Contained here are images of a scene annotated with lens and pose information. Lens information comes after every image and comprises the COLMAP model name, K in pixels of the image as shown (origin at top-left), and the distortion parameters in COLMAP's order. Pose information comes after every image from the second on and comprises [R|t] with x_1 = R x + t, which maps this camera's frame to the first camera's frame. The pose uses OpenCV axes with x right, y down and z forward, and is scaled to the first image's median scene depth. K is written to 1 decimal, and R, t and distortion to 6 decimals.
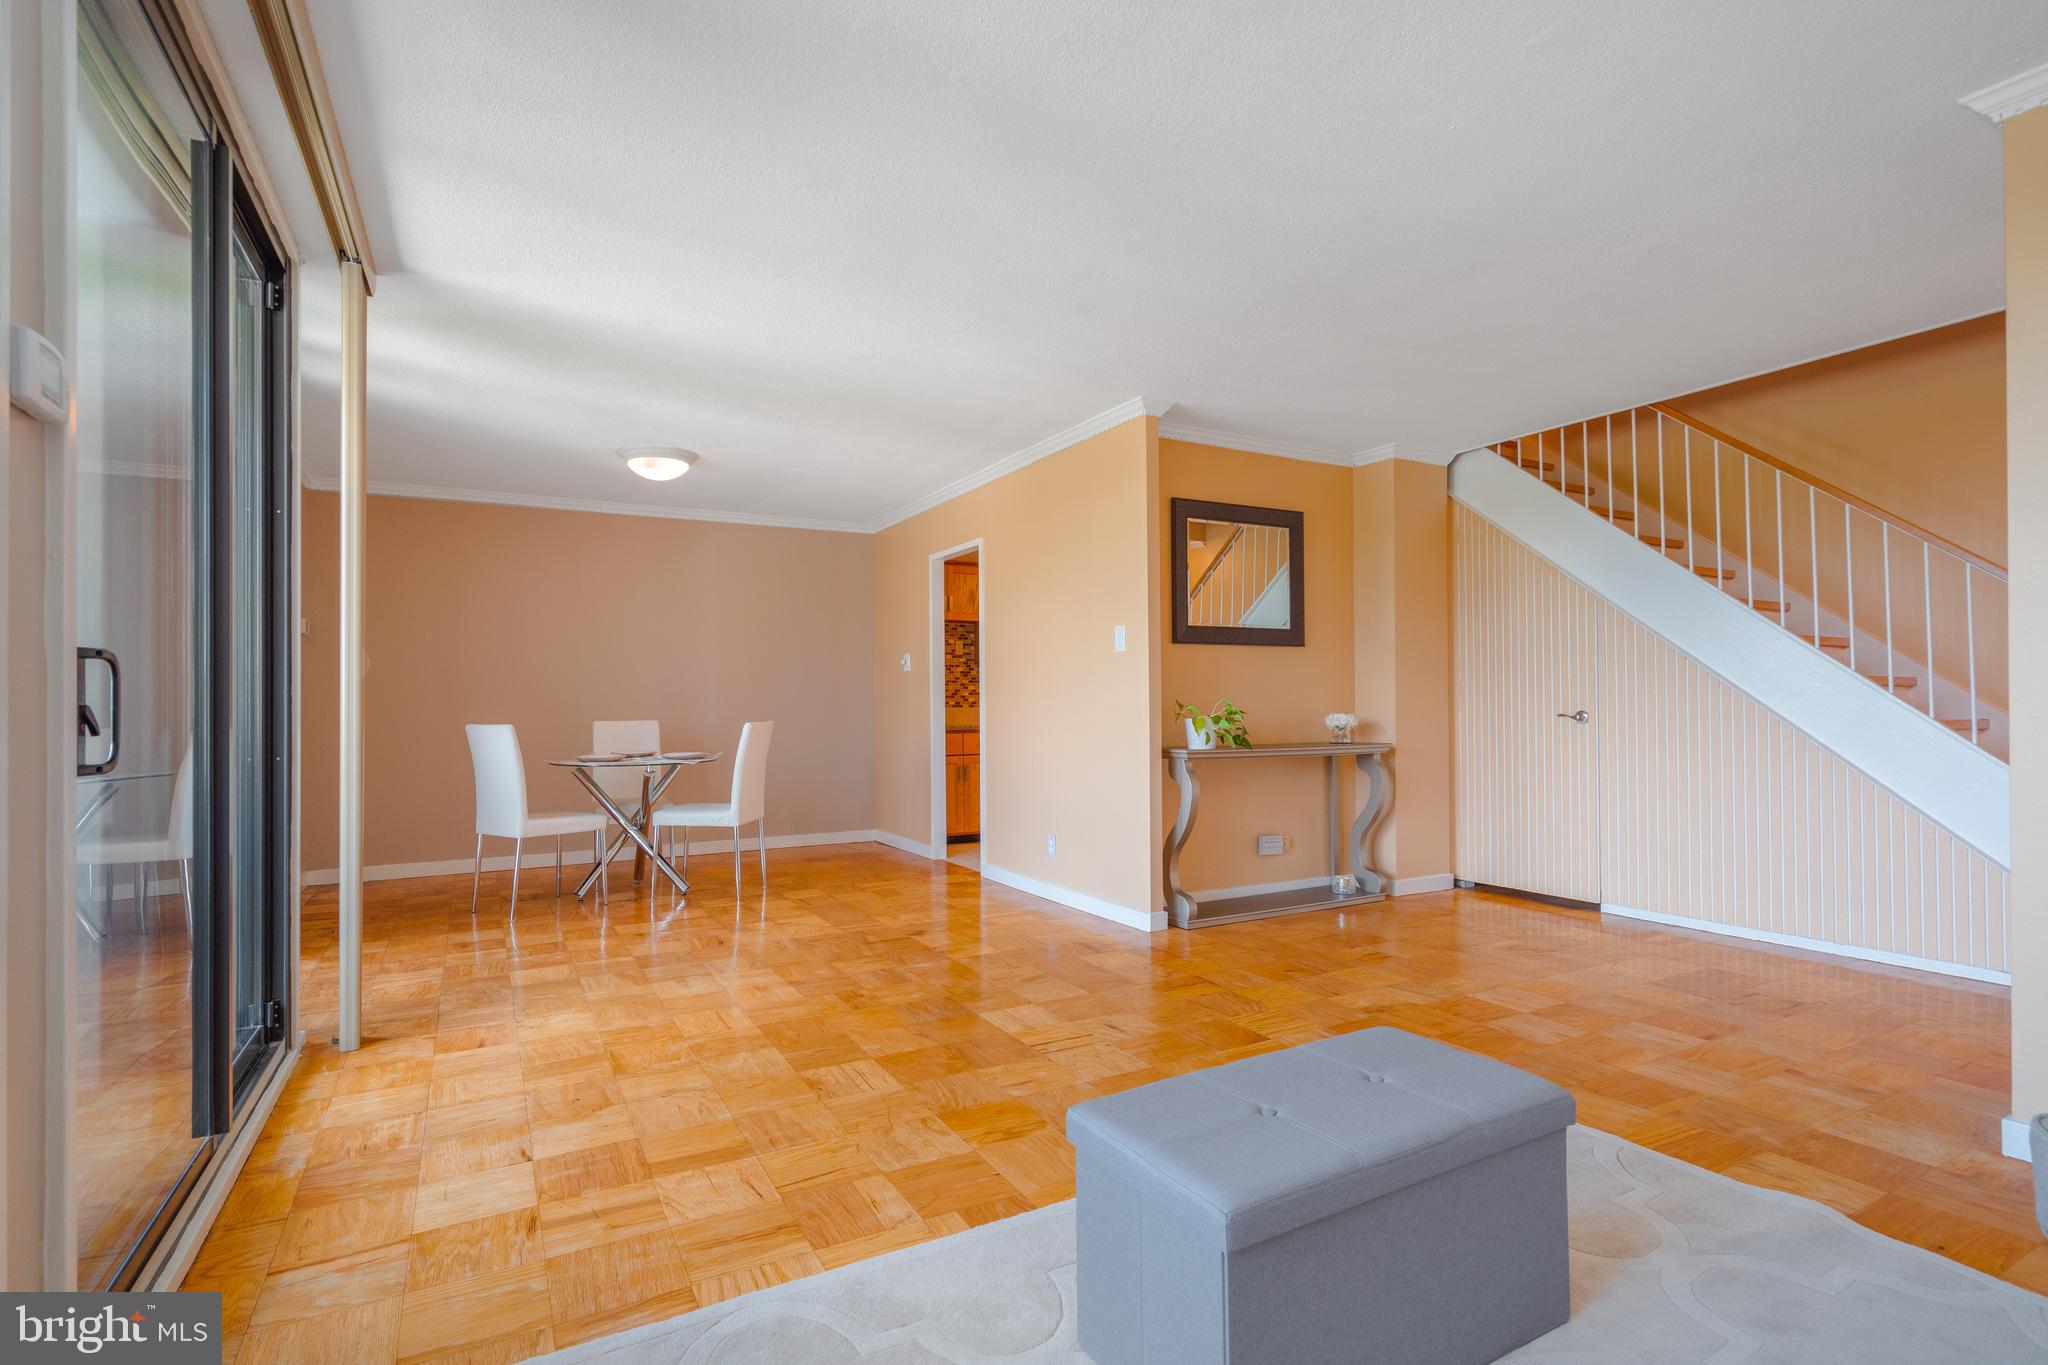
lens RADIAL K [[998.2, 0, 1020.4], [0, 998.2, 696.7], [0, 0, 1]] dist [-0.000356, 0.000024]
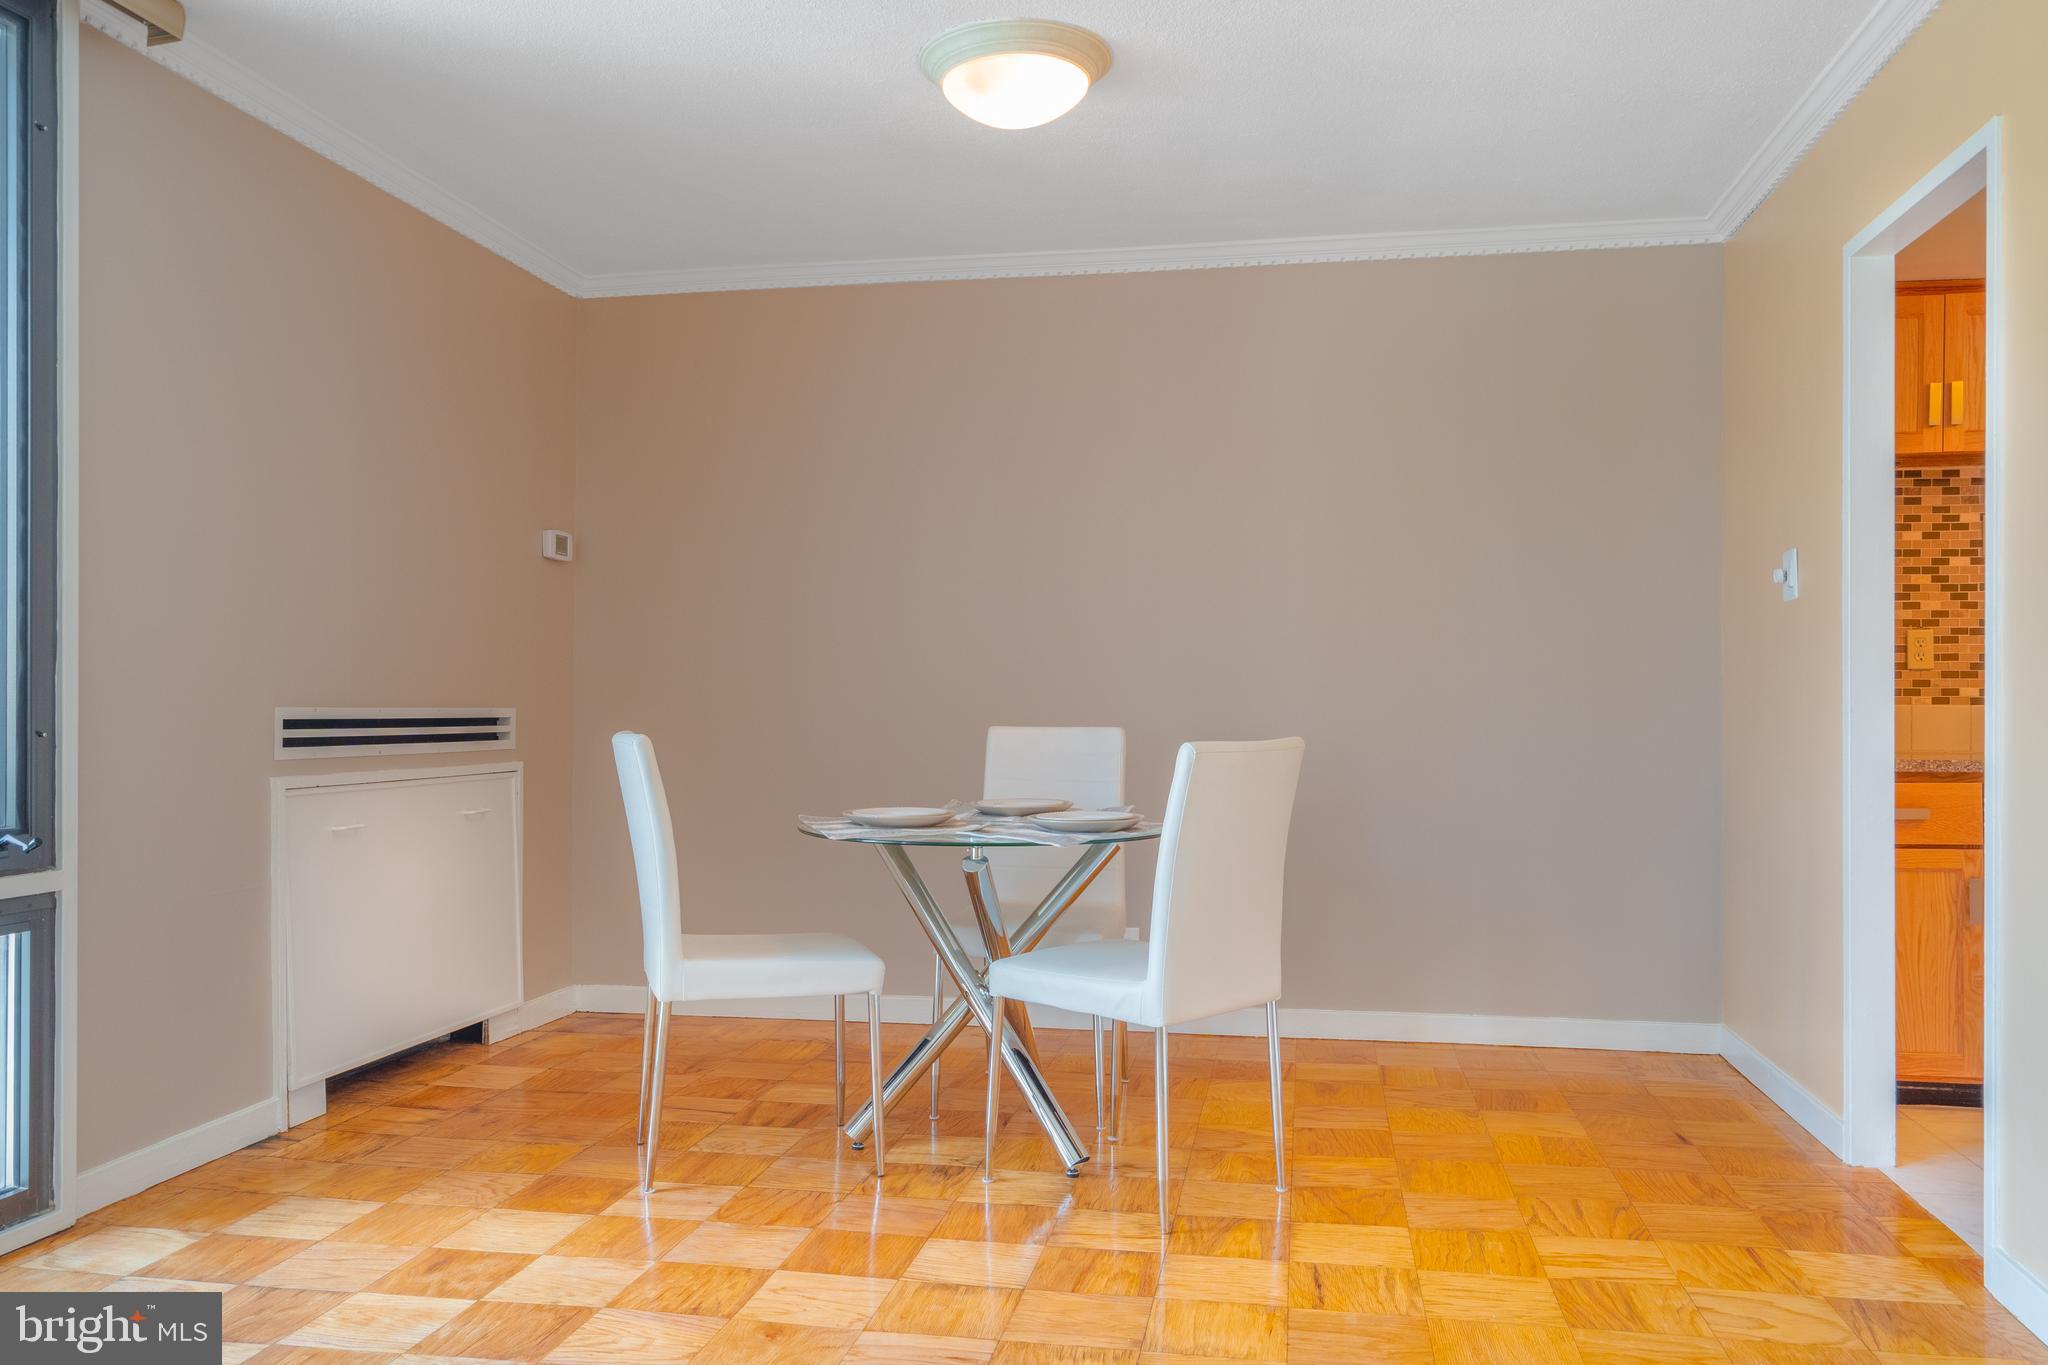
lens RADIAL K [[1567.8, 0, 1020.0], [0, 1567.8, 691.3], [0, 0, 1]] dist [0.004147, -0.000606]
pose [[0.773030, 0.005915, -0.634342, 0.041290], [-0.000930, 0.999966, 0.008191, 0.004125], [0.634369, -0.005742, 0.773009, 0.596719]]
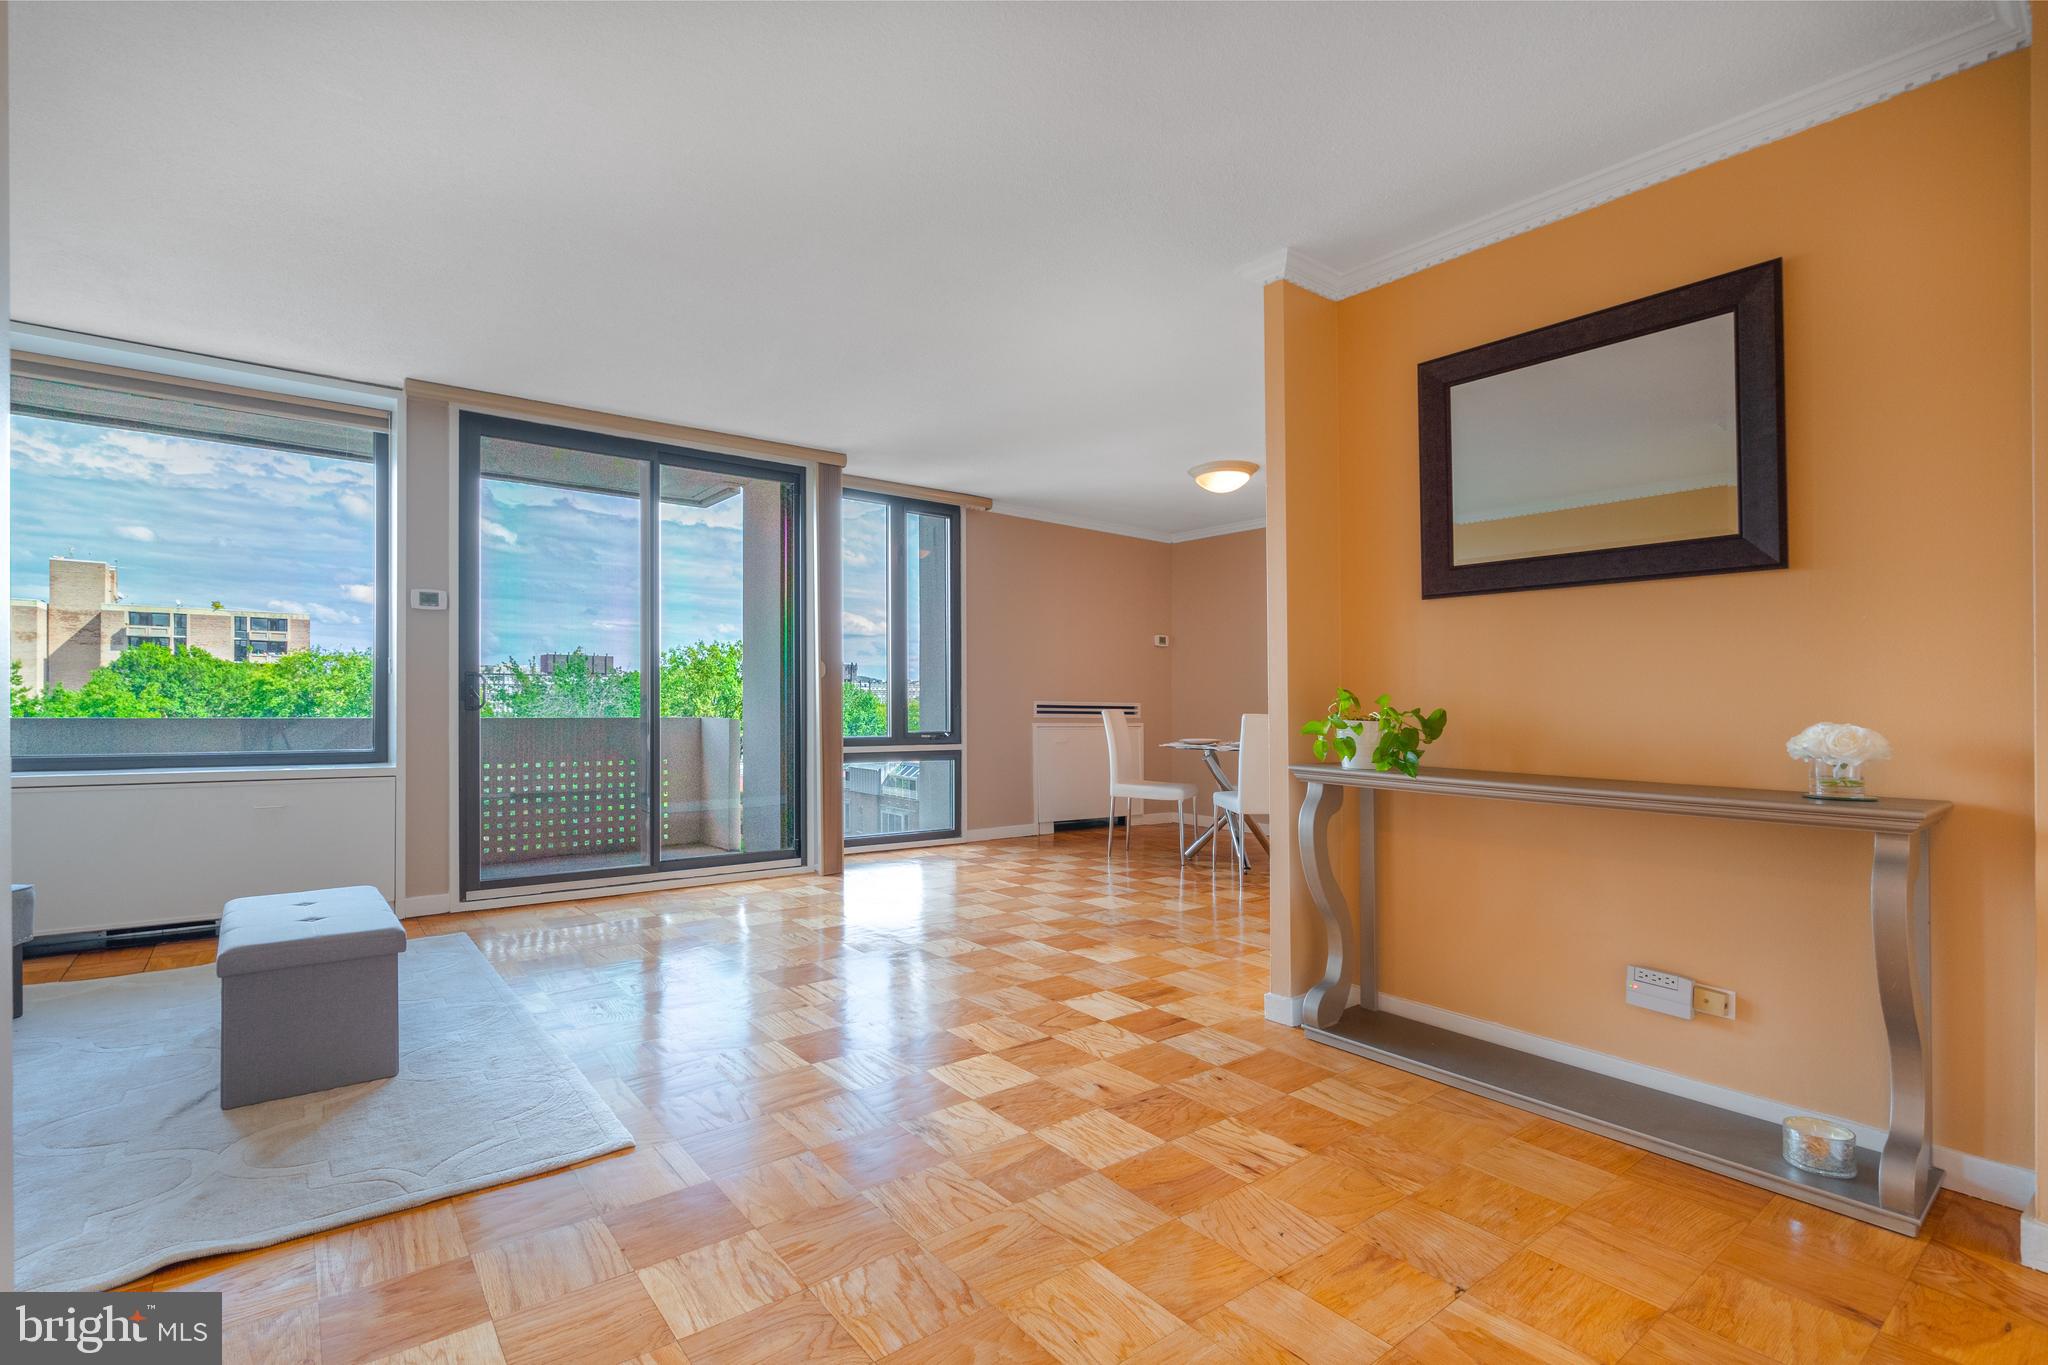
lens RADIAL K [[943.6, 0, 976.0], [0, 943.6, 693.7], [0, 0, 1]] dist [-0.001839, 0.000361]
pose [[0.129948, 0.002255, -0.991518, 0.729936], [-0.001803, 0.999996, 0.002038, 0.004684], [0.991519, 0.001522, 0.129951, 0.679840]]
